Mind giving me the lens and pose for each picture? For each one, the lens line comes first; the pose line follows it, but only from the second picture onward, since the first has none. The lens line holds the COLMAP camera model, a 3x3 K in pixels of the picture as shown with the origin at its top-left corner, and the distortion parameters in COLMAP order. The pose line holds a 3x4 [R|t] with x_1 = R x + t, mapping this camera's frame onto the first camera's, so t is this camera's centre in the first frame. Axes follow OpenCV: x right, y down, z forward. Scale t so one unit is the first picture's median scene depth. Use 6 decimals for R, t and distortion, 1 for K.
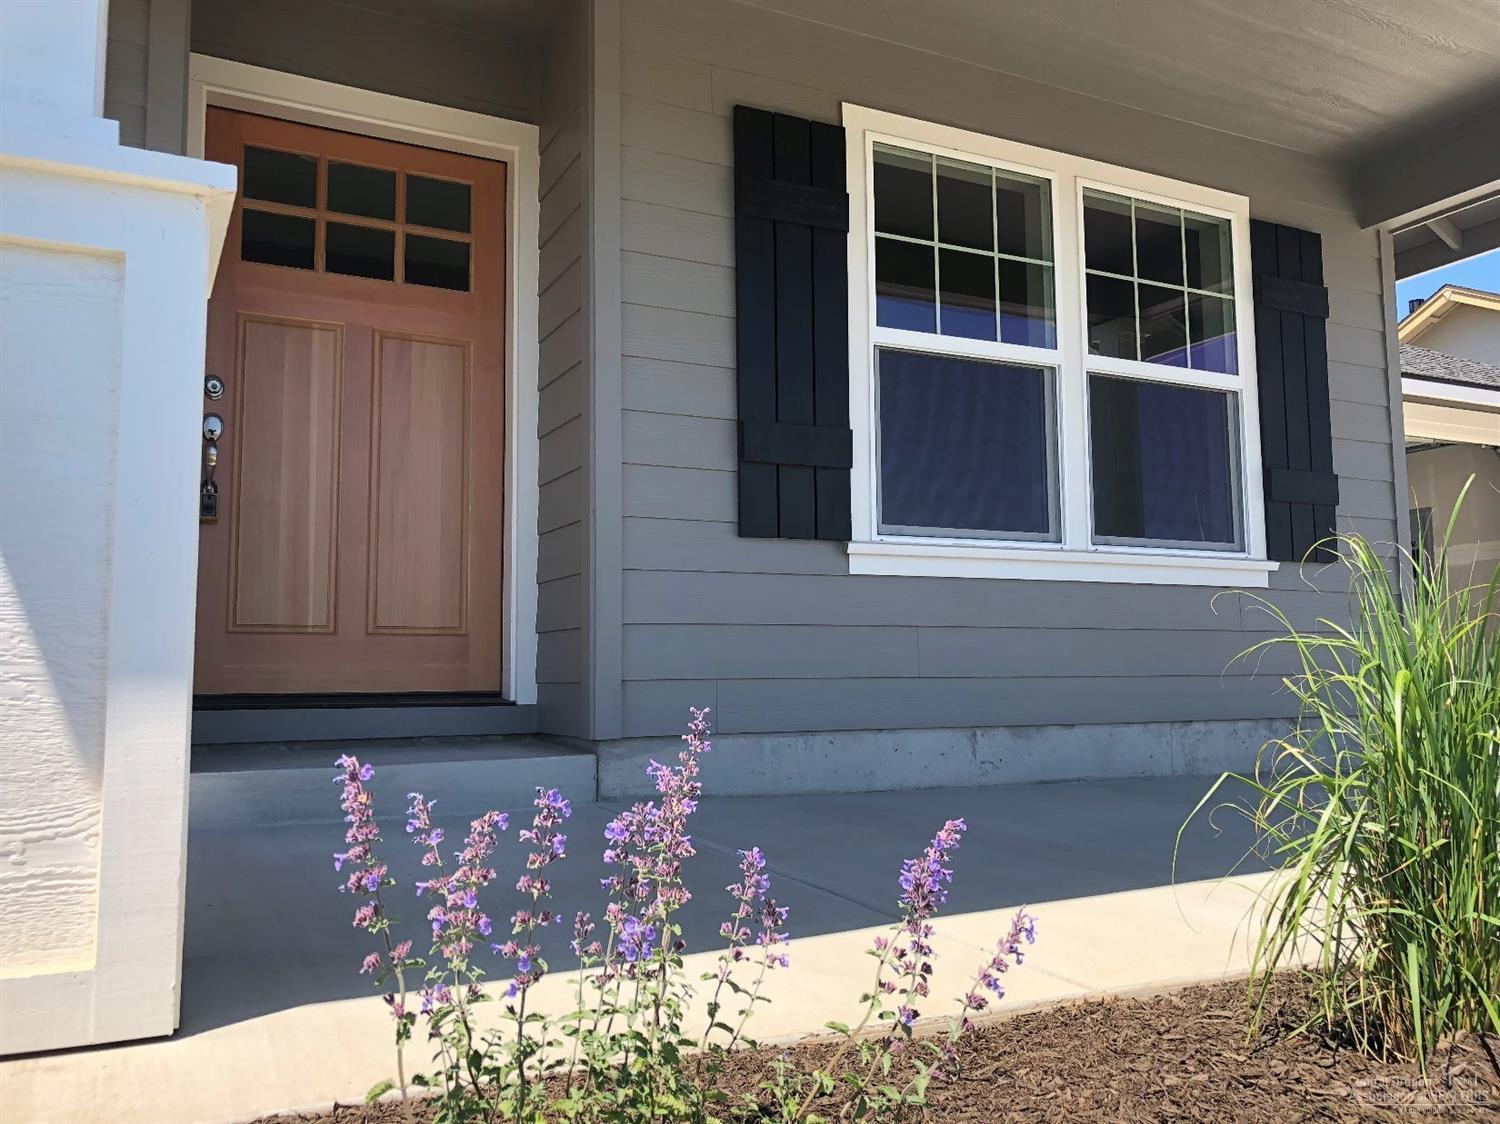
lens RADIAL K [[1216.1, 0, 757.7], [0, 1216.1, 563.9], [0, 0, 1]] dist [0.061037, -0.060380]
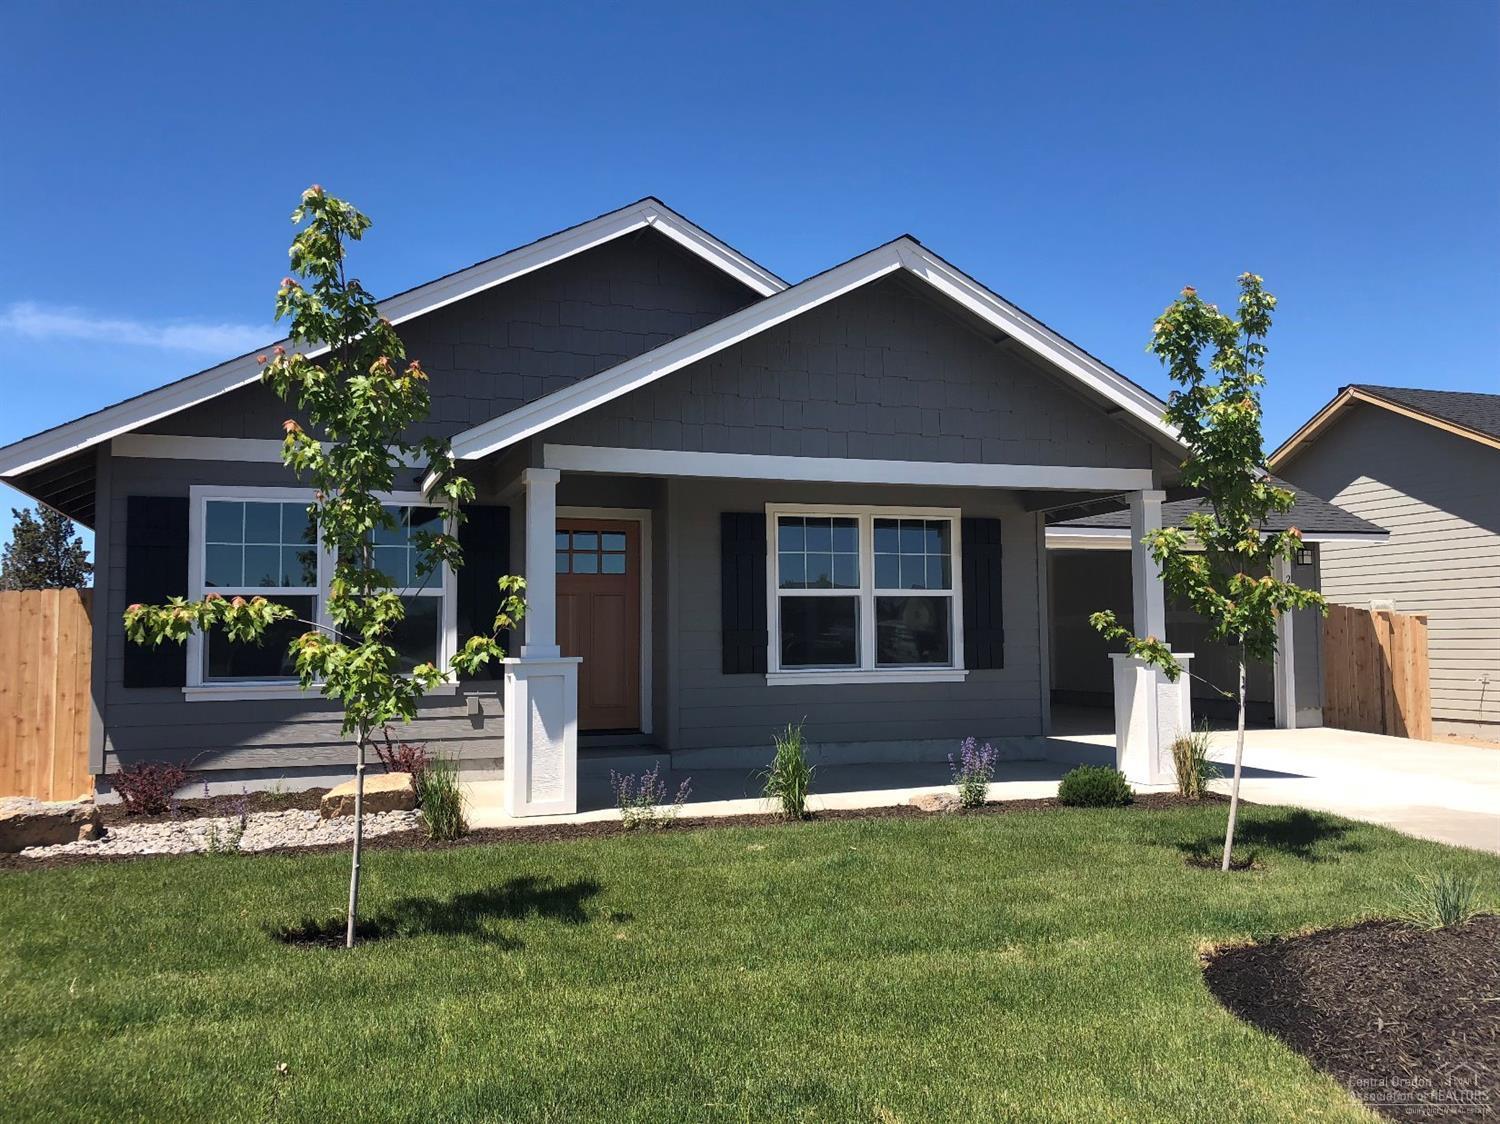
lens RADIAL K [[1216.1, 0, 745.1], [0, 1216.1, 559.3], [0, 0, 1]] dist [0.061037, -0.060380]
pose [[0.990503, -0.005983, -0.137362, 0.353796], [0.010333, 0.999467, 0.030977, -0.313856], [0.137104, -0.032102, 0.990036, -1.454275]]
